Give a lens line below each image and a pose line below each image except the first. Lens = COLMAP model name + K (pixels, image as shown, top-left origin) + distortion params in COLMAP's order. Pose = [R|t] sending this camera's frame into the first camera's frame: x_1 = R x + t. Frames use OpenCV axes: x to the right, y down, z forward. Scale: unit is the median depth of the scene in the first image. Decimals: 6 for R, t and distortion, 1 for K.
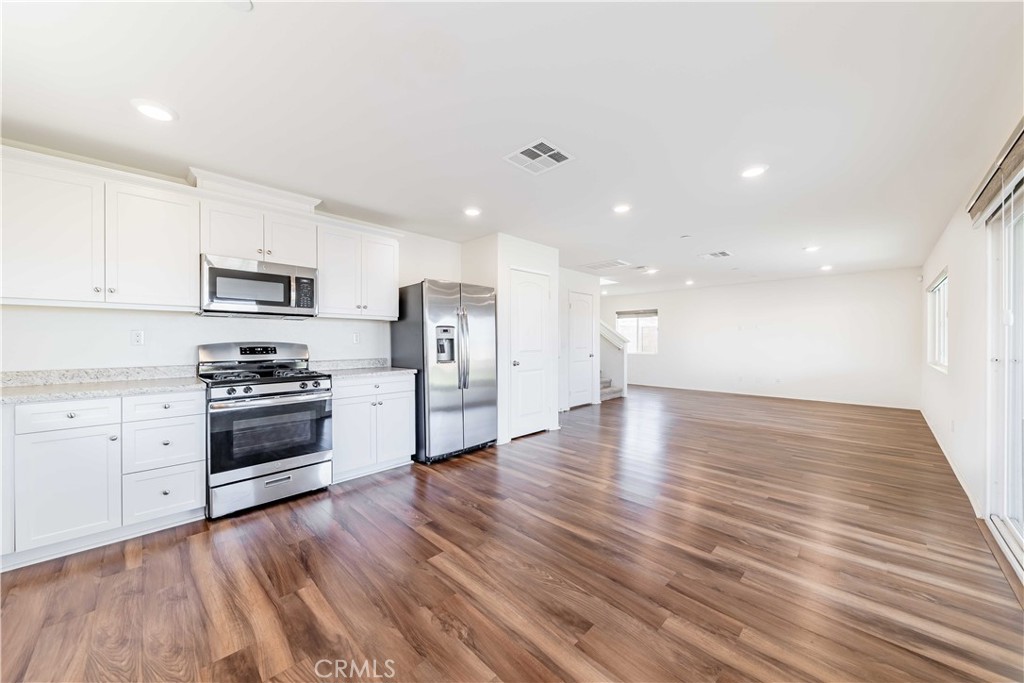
lens RADIAL K [[374.5, 0, 503.6], [0, 374.5, 341.6], [0, 0, 1]] dist [0.001640, 0.000010]
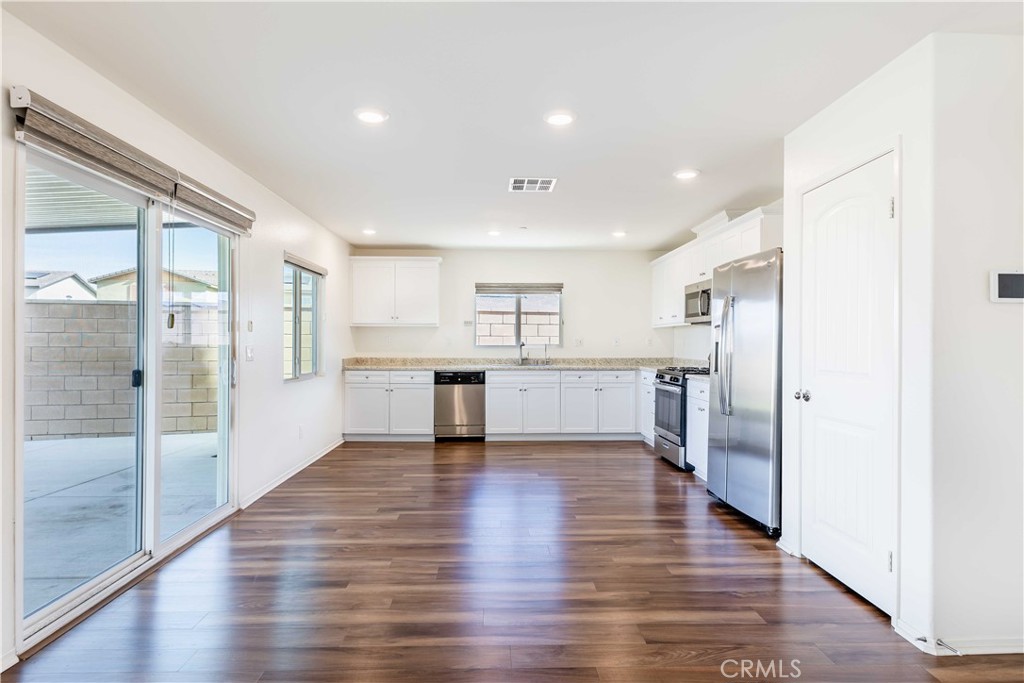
lens RADIAL K [[544.7, 0, 512.0], [0, 544.7, 341.5], [0, 0, 1]] dist [0.008238, -0.001380]
pose [[-0.679680, -0.000932, -0.733508, 1.132981], [-0.007157, 0.999960, 0.005361, -0.016592], [0.733474, 0.008894, -0.679660, 1.737313]]
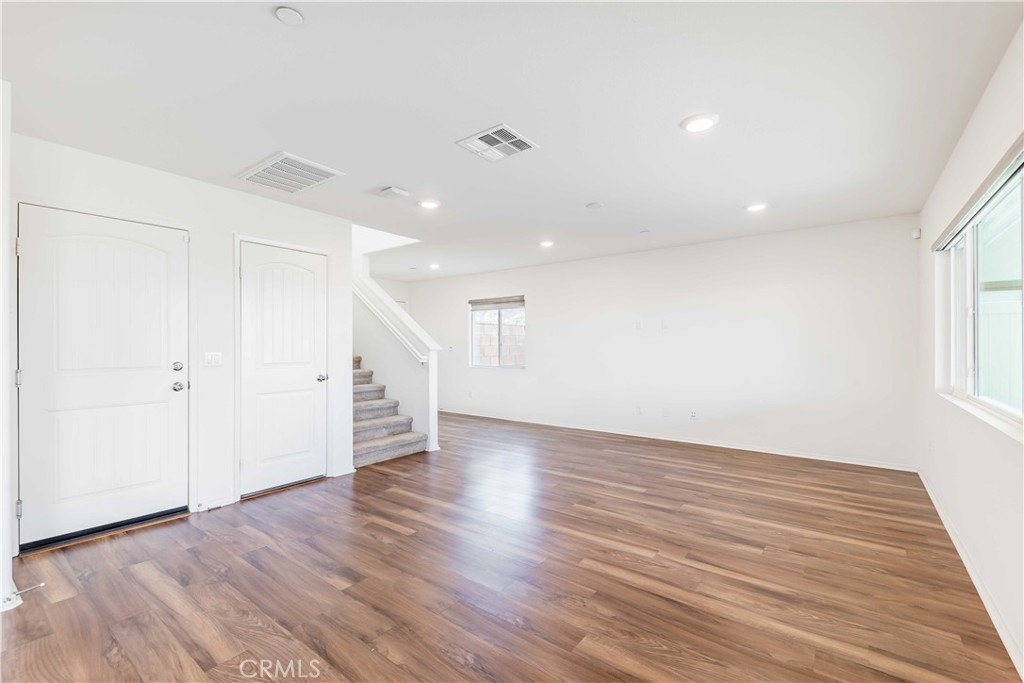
lens RADIAL K [[442.8, 0, 512.0], [0, 442.8, 341.5], [0, 0, 1]] dist [0.013633, -0.000128]
pose [[0.990230, 0.002350, 0.139426, 0.894467], [-0.000325, 0.999894, -0.014549, -0.003656], [-0.139445, 0.014361, 0.990126, 0.895277]]
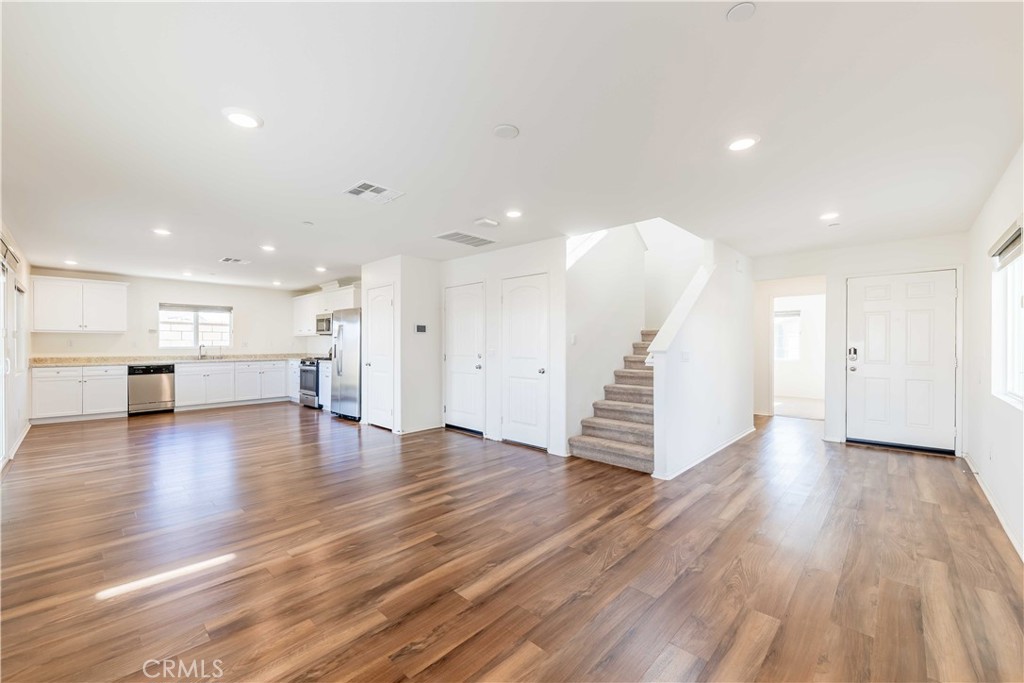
lens RADIAL K [[407.0, 0, 497.8], [0, 407.0, 345.4], [0, 0, 1]] dist [0.002213, -0.000321]
pose [[0.012860, 0.006045, -0.999899, 2.048039], [-0.007594, 0.999953, 0.005948, -0.025682], [0.999888, 0.007517, 0.012905, 2.058280]]
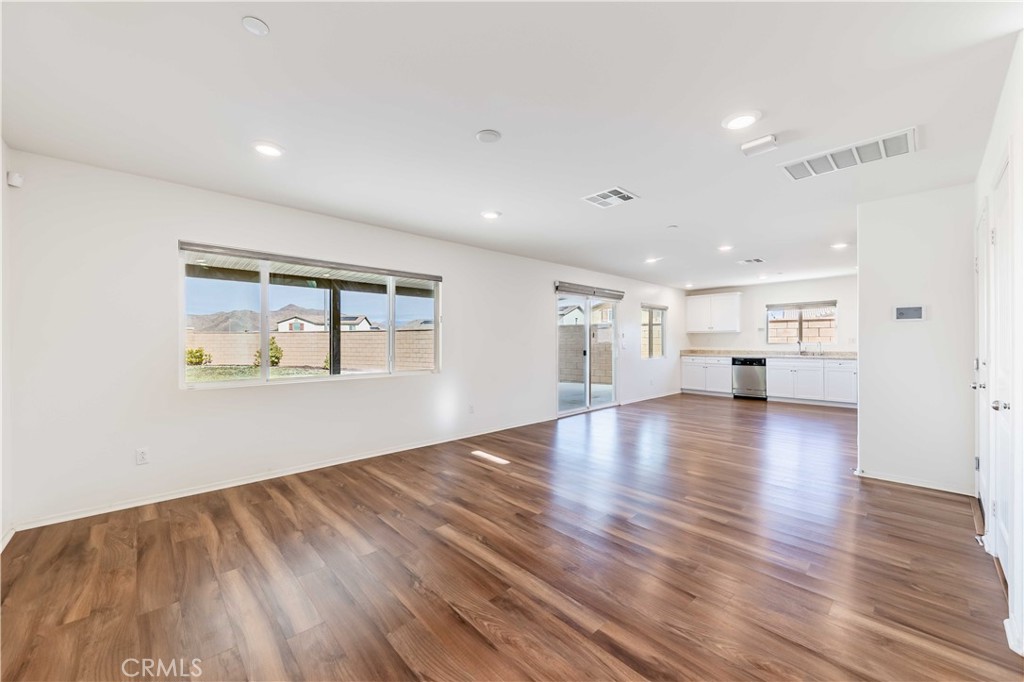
lens RADIAL K [[385.3, 0, 507.5], [0, 385.3, 343.1], [0, 0, 1]] dist [0.003269, -0.000198]
pose [[-0.999286, 0.006352, 0.037235, 1.233235], [0.006739, 0.999925, 0.010256, -0.024988], [-0.037167, 0.010500, -0.999254, 2.824026]]
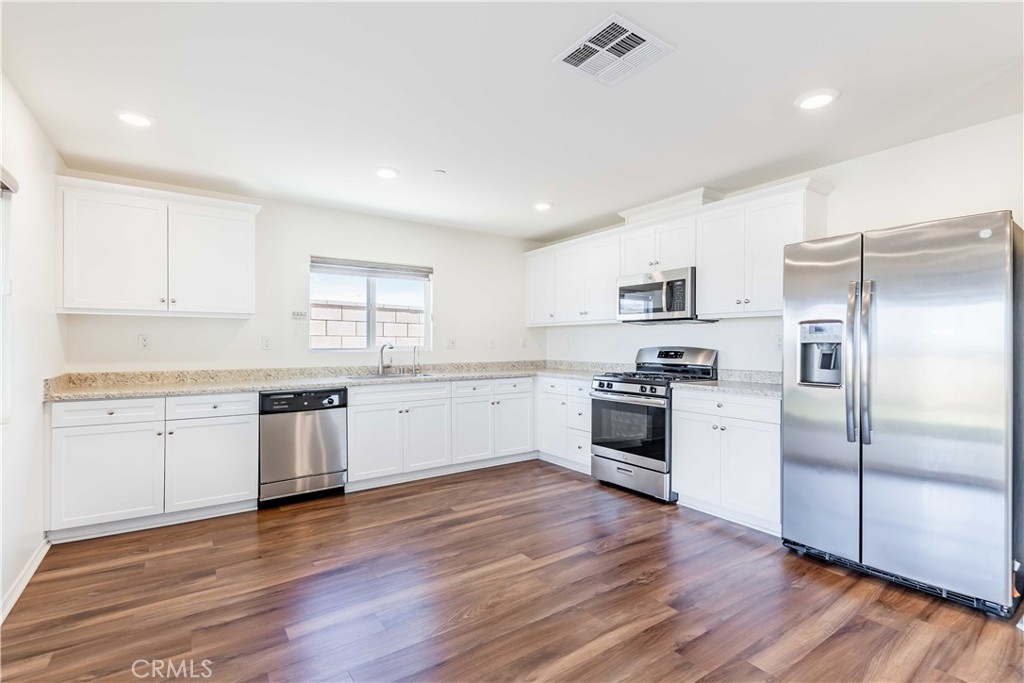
lens RADIAL K [[465.4, 0, 512.0], [0, 465.4, 341.5], [0, 0, 1]] dist [0.016943, -0.000254]
pose [[-0.171110, -0.003416, -0.985246, 0.739831], [-0.006855, 0.999974, -0.002277, -0.007096], [0.985228, 0.006364, -0.171129, 0.804297]]
